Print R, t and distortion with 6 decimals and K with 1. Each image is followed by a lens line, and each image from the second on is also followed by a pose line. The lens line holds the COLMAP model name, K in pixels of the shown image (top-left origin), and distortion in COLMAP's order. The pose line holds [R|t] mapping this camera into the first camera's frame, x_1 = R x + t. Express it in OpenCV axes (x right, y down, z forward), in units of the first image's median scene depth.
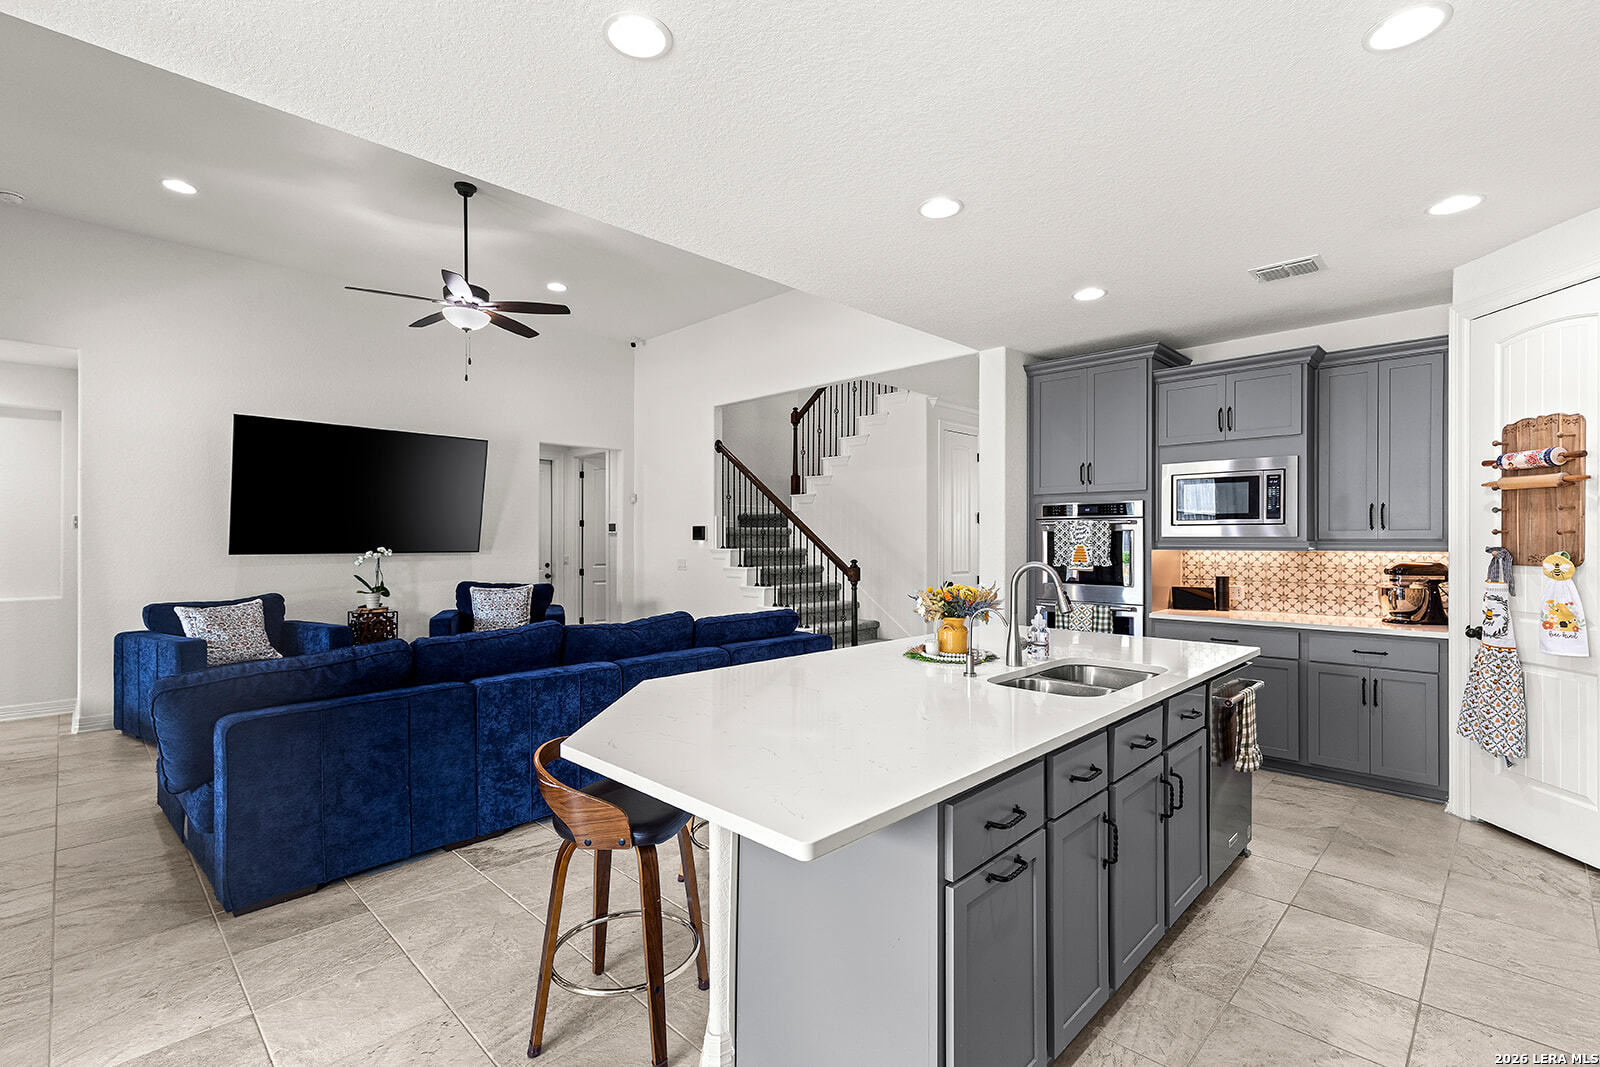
lens RADIAL K [[730.5, 0, 802.2], [0, 730.5, 535.1], [0, 0, 1]] dist [0.008531, -0.000387]
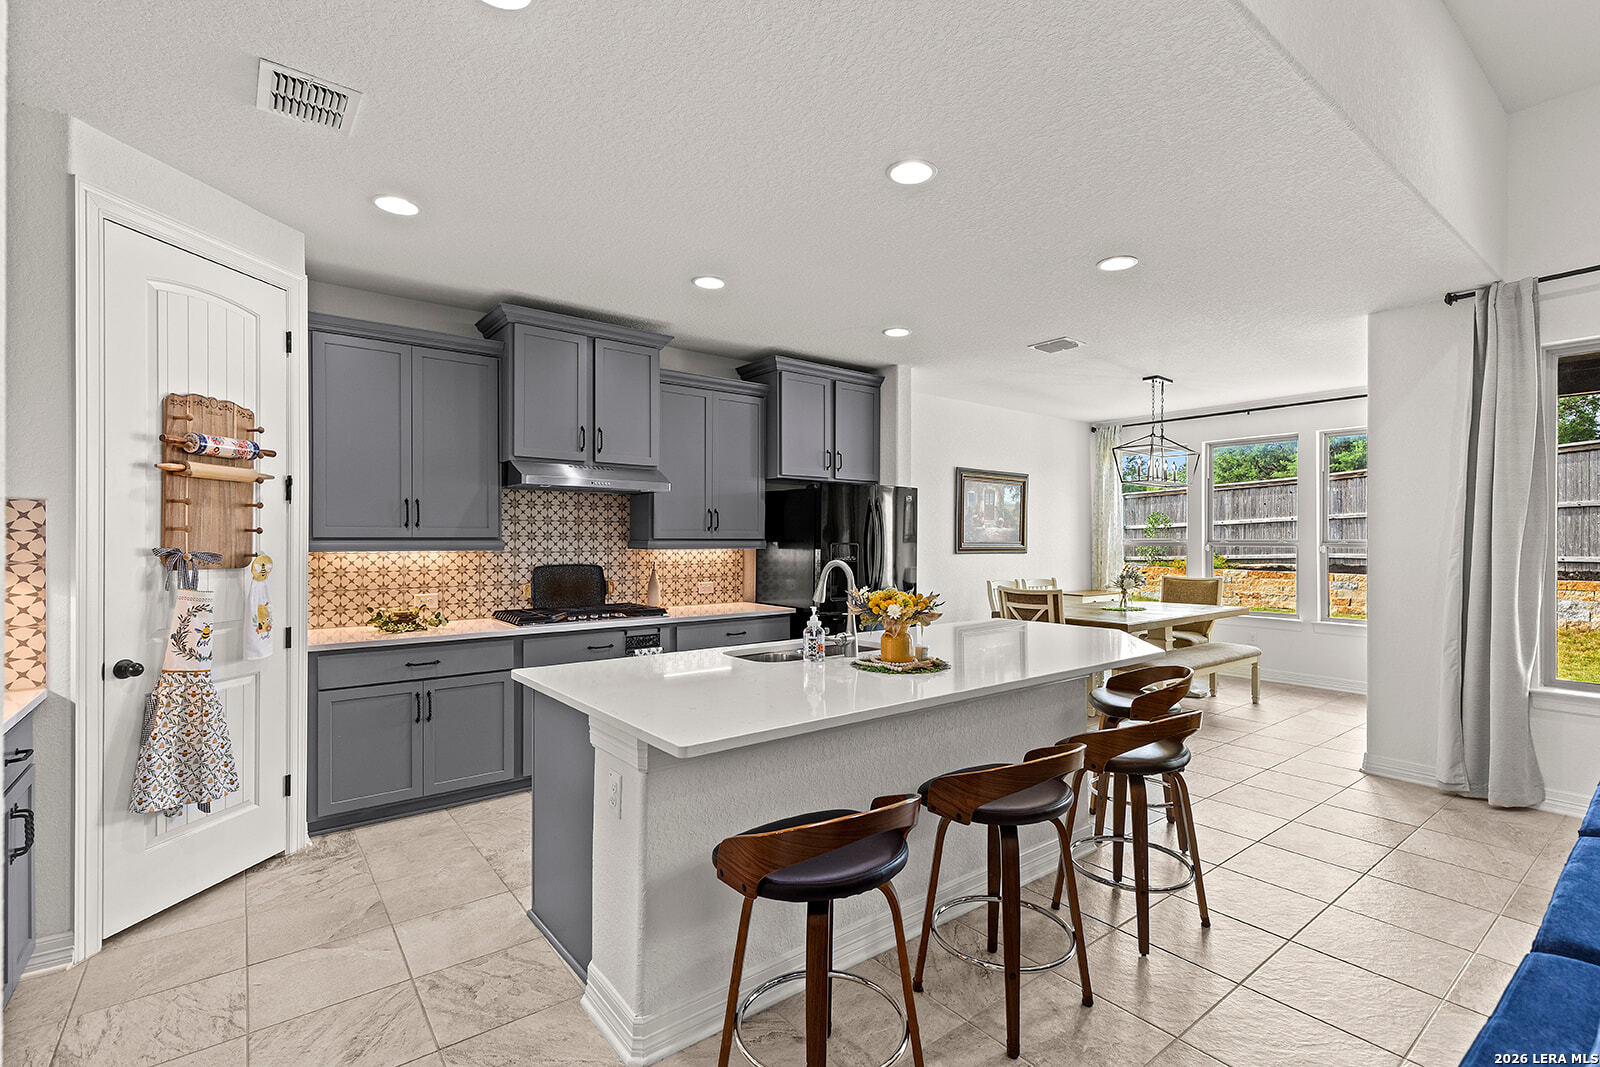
lens RADIAL K [[730.5, 0, 809.6], [0, 730.5, 539.6], [0, 0, 1]] dist [0.008531, -0.000387]
pose [[-0.992385, -0.000236, 0.123173, 0.089421], [-0.000495, 0.999998, -0.002076, 0.012119], [-0.123172, -0.002121, -0.992383, 0.718679]]
